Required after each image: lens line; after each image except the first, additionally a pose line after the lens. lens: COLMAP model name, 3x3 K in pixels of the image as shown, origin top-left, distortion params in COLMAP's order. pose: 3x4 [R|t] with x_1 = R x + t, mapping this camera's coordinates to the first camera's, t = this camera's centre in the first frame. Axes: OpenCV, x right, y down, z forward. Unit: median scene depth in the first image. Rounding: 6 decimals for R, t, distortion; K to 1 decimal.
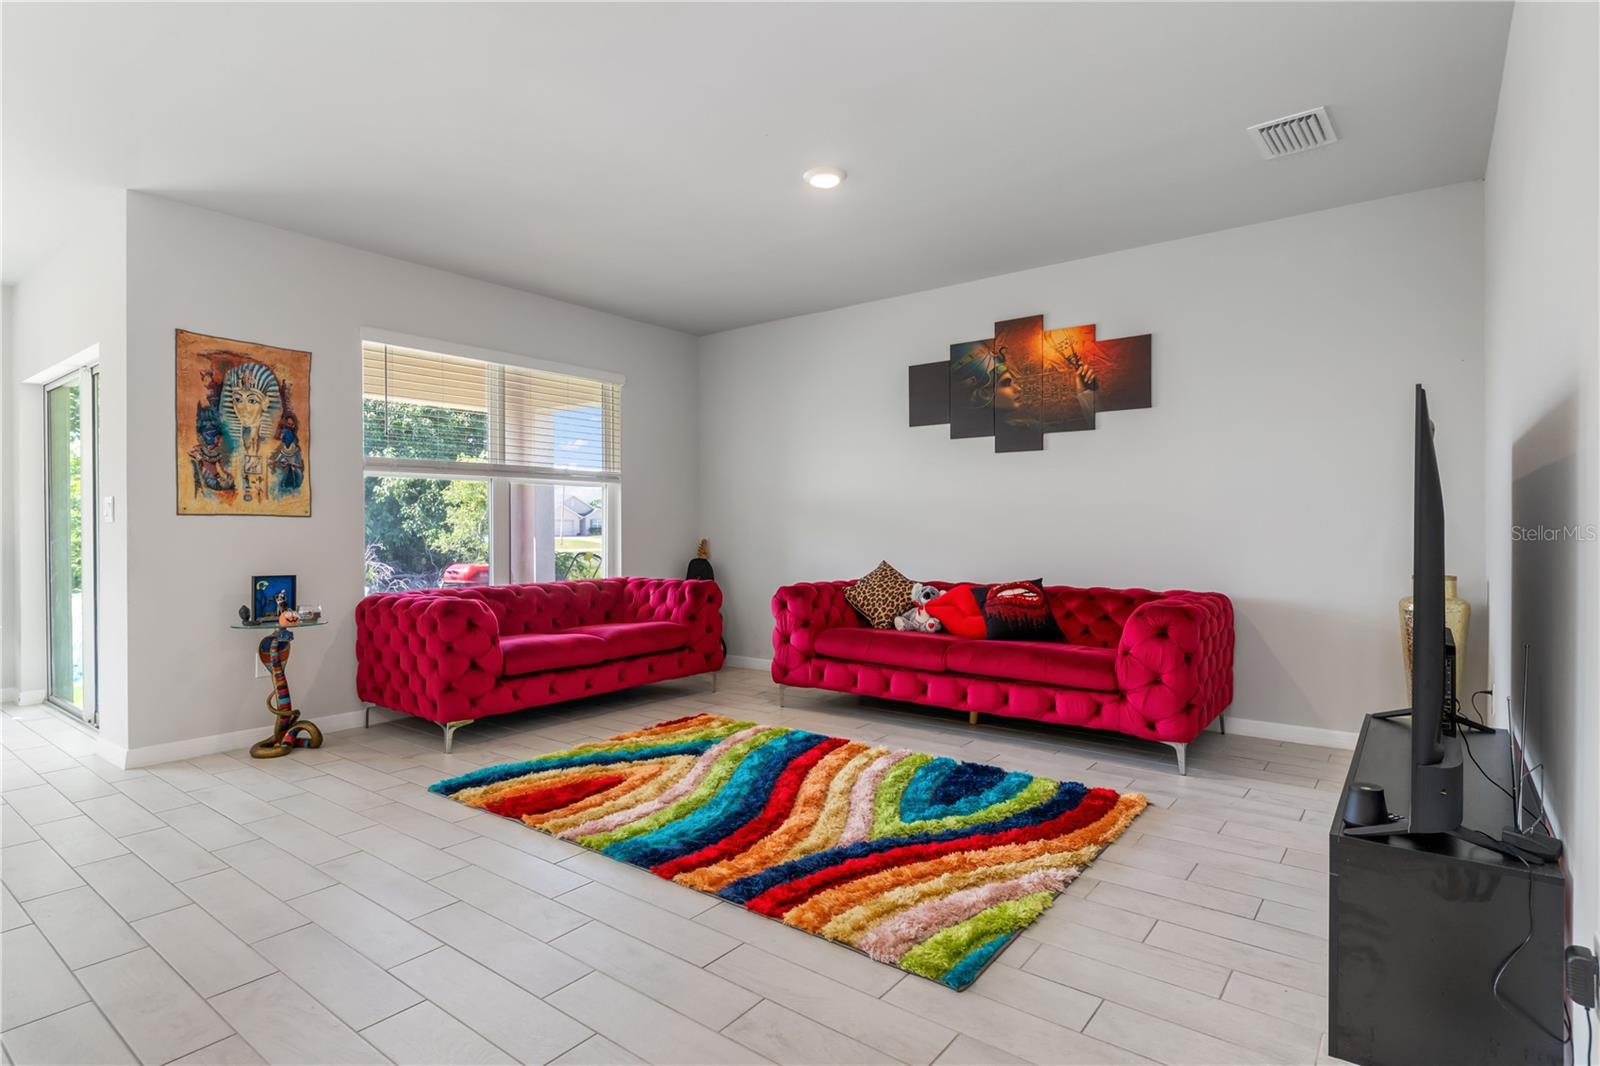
lens RADIAL K [[816.8, 0, 791.6], [0, 816.8, 530.8], [0, 0, 1]] dist [0.021113, -0.016328]
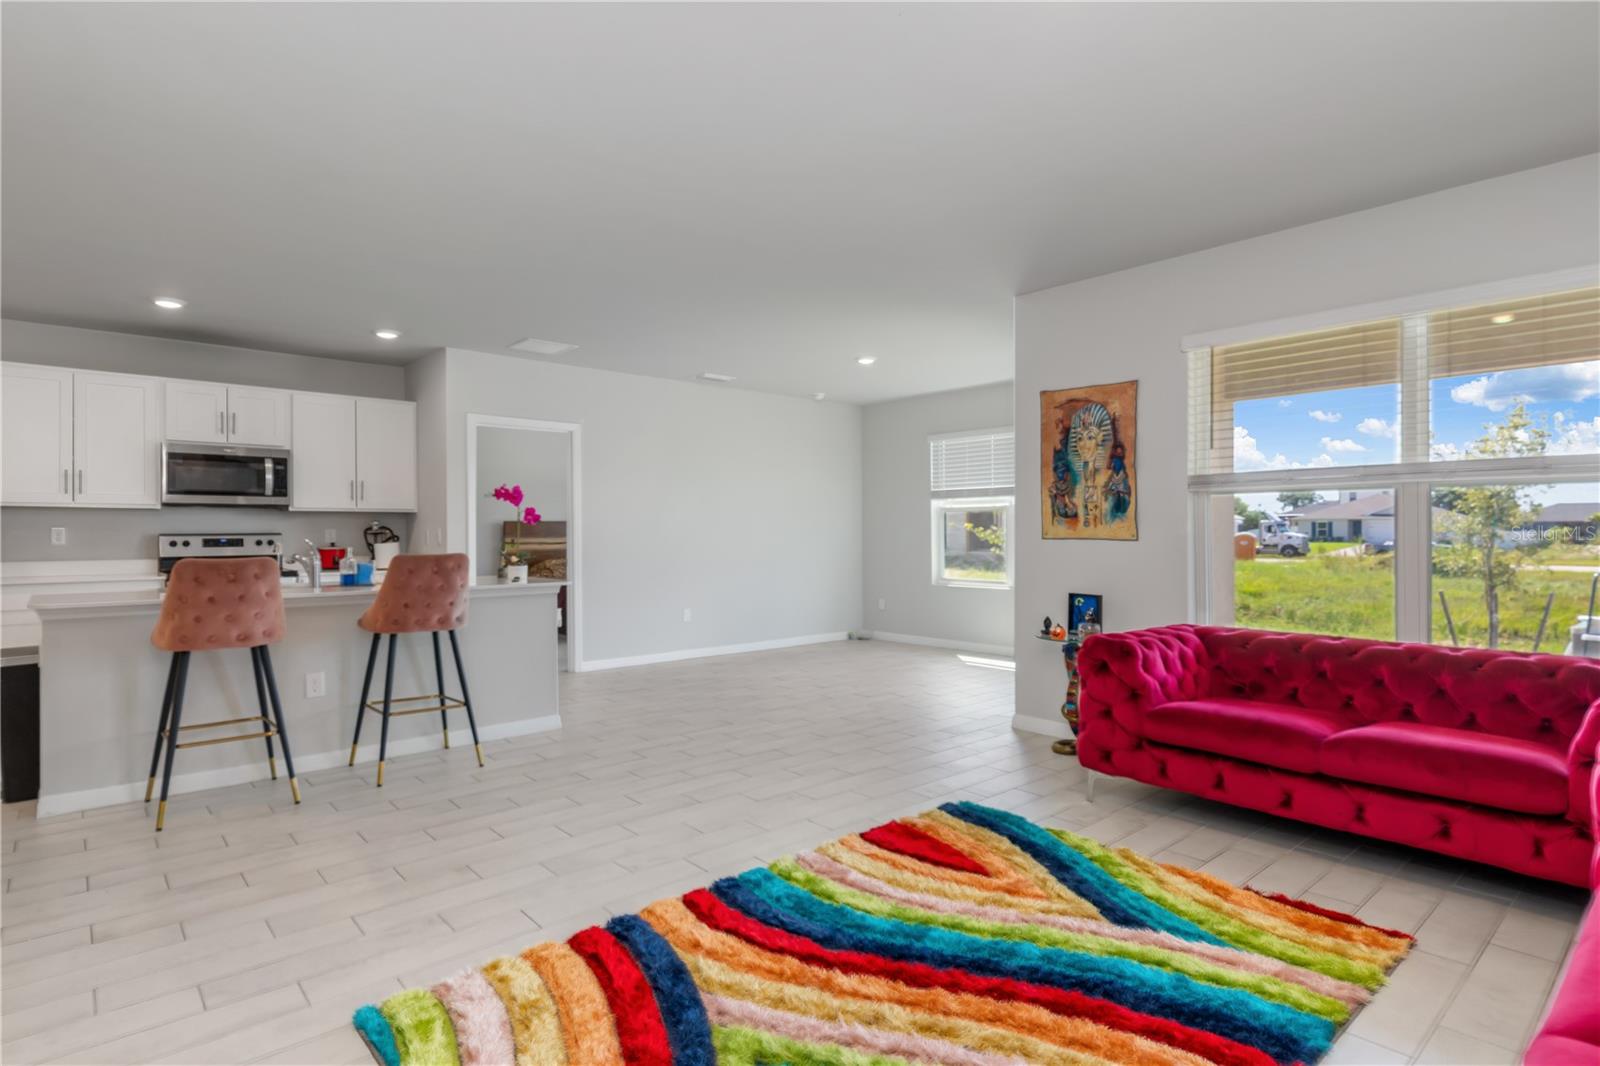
lens RADIAL K [[819.1, 0, 793.5], [0, 819.1, 537.2], [0, 0, 1]] dist [0.008019, -0.000993]
pose [[-0.182925, 0.011797, -0.983056, 0.537660], [-0.002957, 0.999917, 0.012550, -0.035448], [0.983122, 0.005202, -0.182875, 0.827797]]
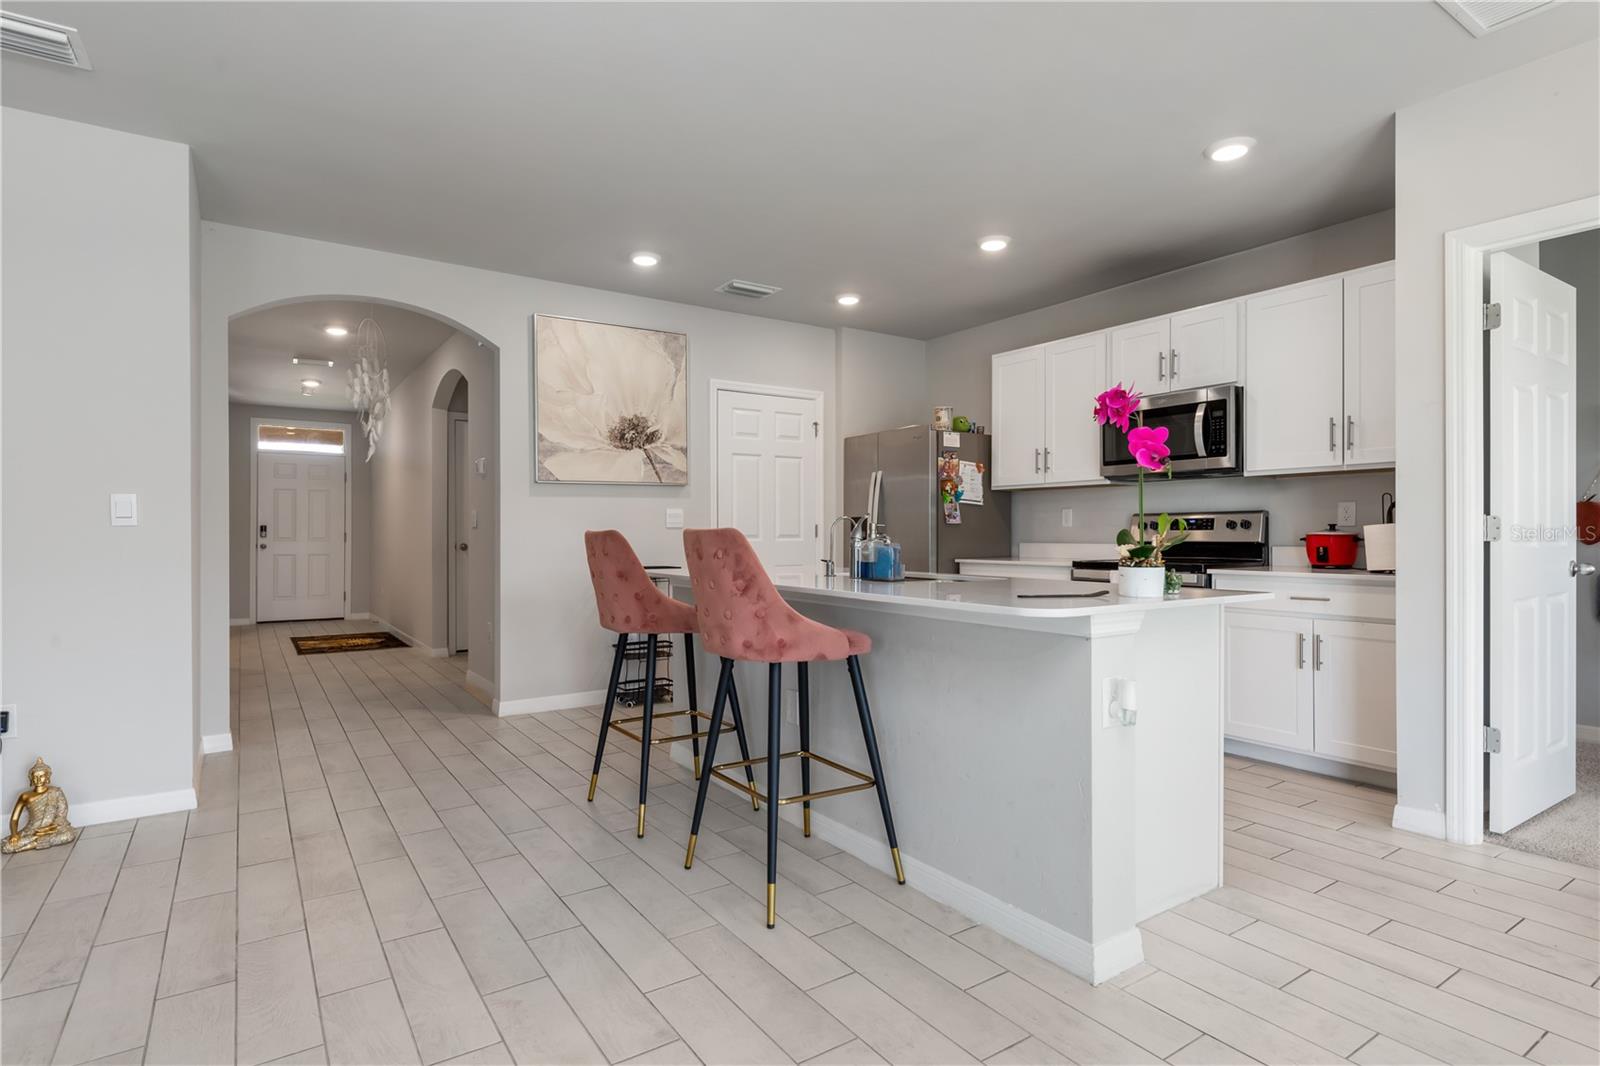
lens RADIAL K [[813.4, 0, 793.6], [0, 813.4, 532.9], [0, 0, 1]] dist [0.003792, -0.000943]
pose [[-0.949667, 0.007521, 0.313172, -0.599999], [0.009264, 0.999949, 0.004079, -0.000541], [-0.313125, 0.006775, -0.949688, 0.766169]]
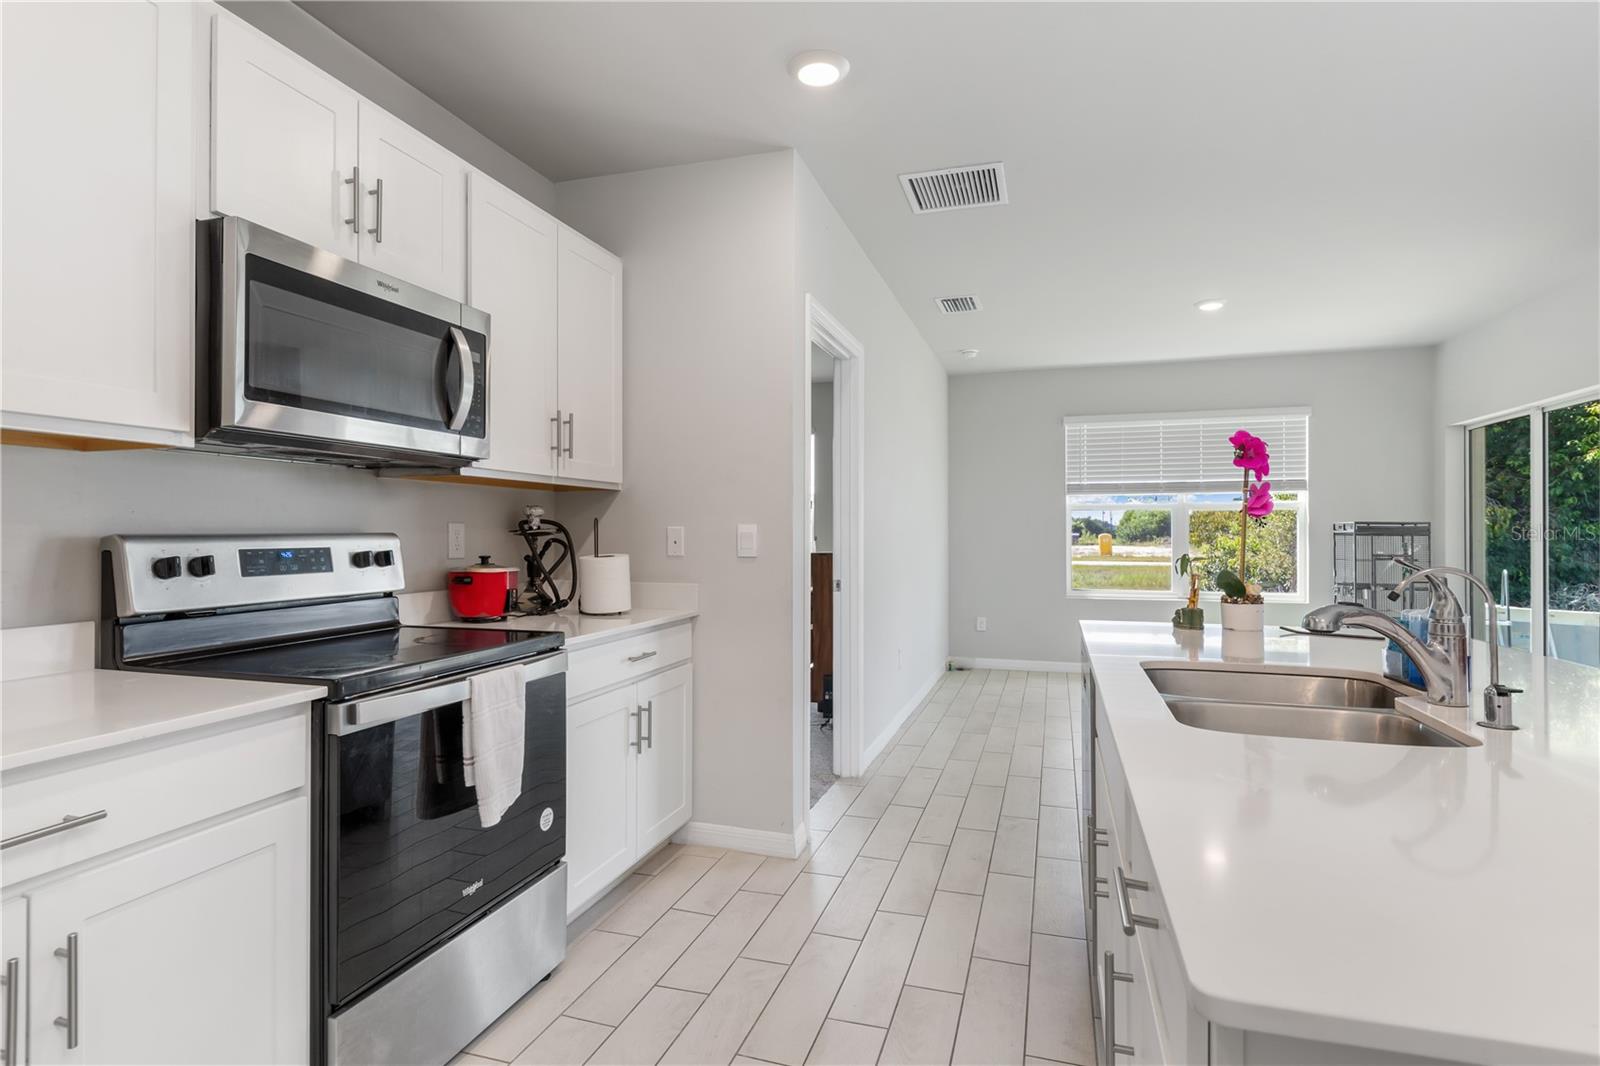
lens RADIAL K [[816.8, 0, 791.6], [0, 816.8, 530.8], [0, 0, 1]] dist [0.021113, -0.016328]
pose [[0.342521, 0.004370, -0.939500, -0.181075], [-0.009998, 0.999950, 0.001006, -0.025492], [0.939457, 0.009048, 0.342547, -0.376506]]
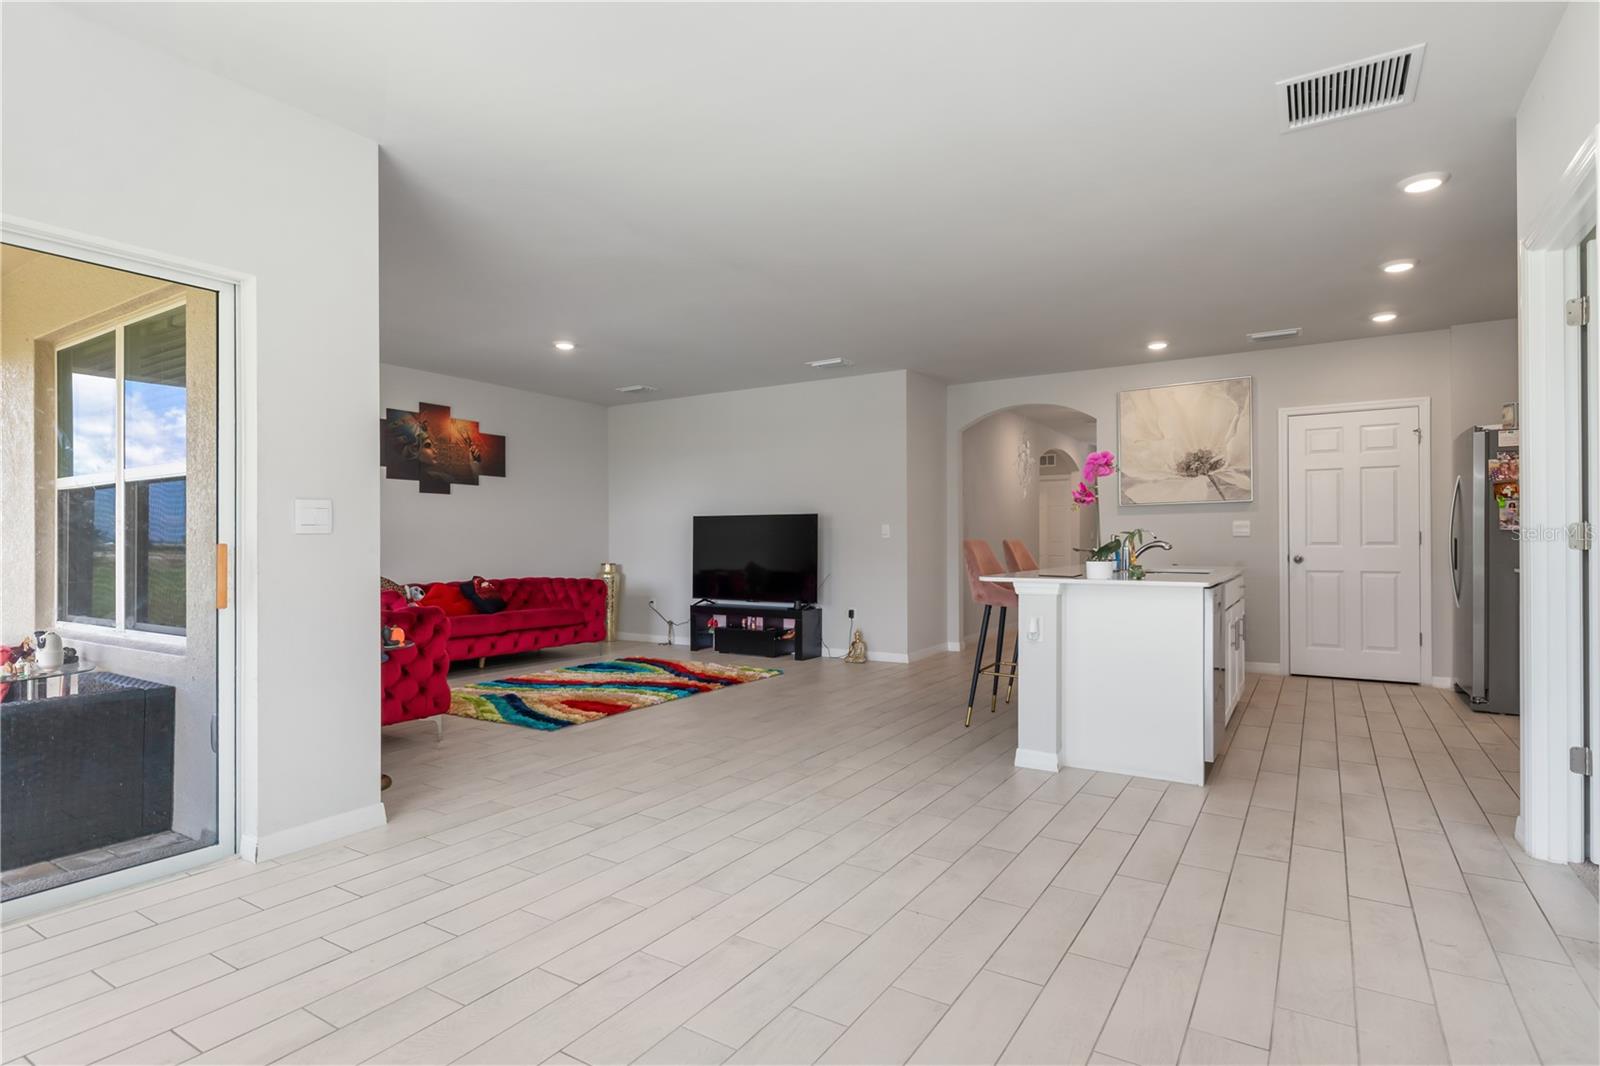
lens RADIAL K [[819.1, 0, 793.5], [0, 819.1, 537.2], [0, 0, 1]] dist [0.008019, -0.000993]
pose [[-0.088894, 0.011776, 0.995971, -1.569145], [0.009378, 0.999896, -0.010985, 0.006176], [-0.995997, 0.008364, -0.088995, 0.600988]]
